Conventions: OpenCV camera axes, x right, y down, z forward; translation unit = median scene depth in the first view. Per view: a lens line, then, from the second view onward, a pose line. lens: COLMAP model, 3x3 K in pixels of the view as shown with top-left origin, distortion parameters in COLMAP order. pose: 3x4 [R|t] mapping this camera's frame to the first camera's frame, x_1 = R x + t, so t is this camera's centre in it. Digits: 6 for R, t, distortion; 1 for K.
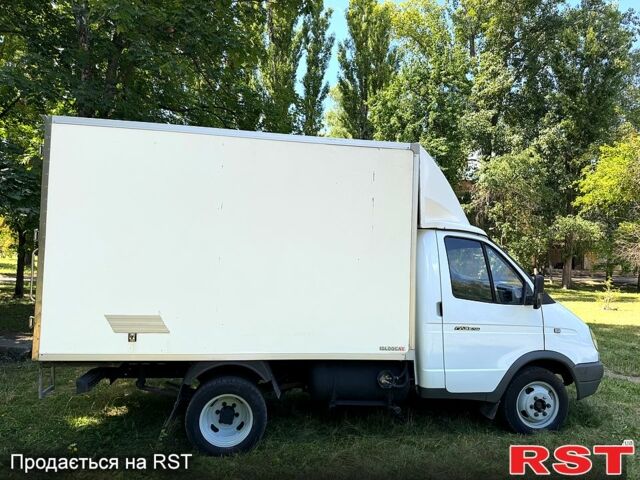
lens RADIAL K [[443.2, 0, 327.4], [0, 443.2, 241.1], [0, 0, 1]] dist [0.050394, -0.071409]
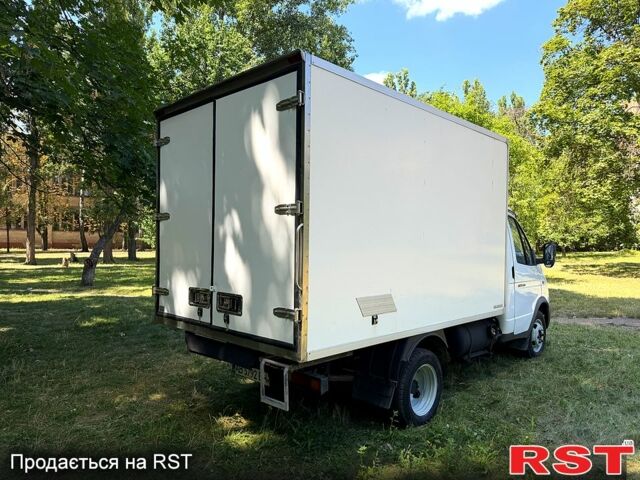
lens RADIAL K [[443.2, 0, 327.4], [0, 443.2, 241.1], [0, 0, 1]] dist [0.050394, -0.071409]
pose [[0.805780, -0.014609, 0.592034, -1.024196], [-0.016992, 0.998714, 0.047770, 0.011574], [-0.591971, -0.048552, 0.804496, 0.321800]]
